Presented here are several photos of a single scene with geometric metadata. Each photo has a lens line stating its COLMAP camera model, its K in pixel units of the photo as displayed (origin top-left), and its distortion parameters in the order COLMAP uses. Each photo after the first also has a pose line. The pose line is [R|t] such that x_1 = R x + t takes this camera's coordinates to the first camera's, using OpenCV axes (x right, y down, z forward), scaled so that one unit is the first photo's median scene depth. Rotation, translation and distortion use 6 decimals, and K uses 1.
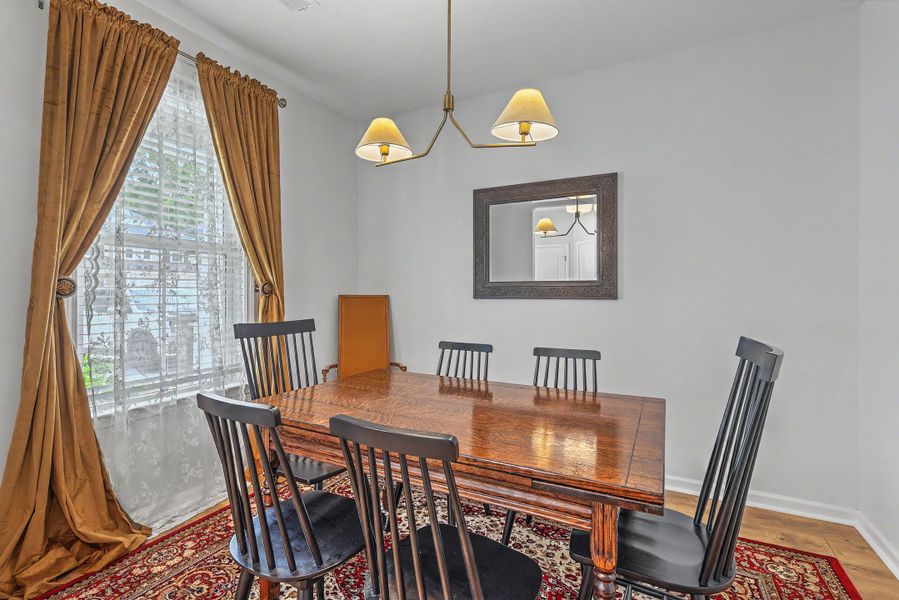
lens RADIAL K [[422.3, 0, 449.6], [0, 422.3, 294.3], [0, 0, 1]] dist [0.001175, 0.000660]
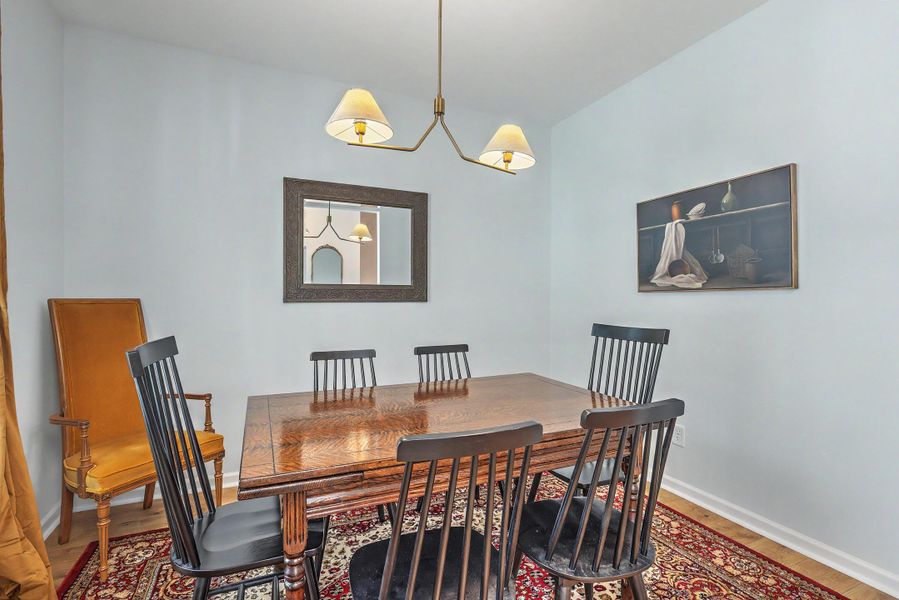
lens RADIAL K [[417.6, 0, 449.5], [0, 417.6, 300.0], [0, 0, 1]] dist [0.001567, 0.000186]
pose [[0.617546, -0.008373, 0.786490, -0.418394], [0.000227, 0.999945, 0.010467, -0.003494], [-0.786535, -0.006285, 0.617514, 0.202184]]
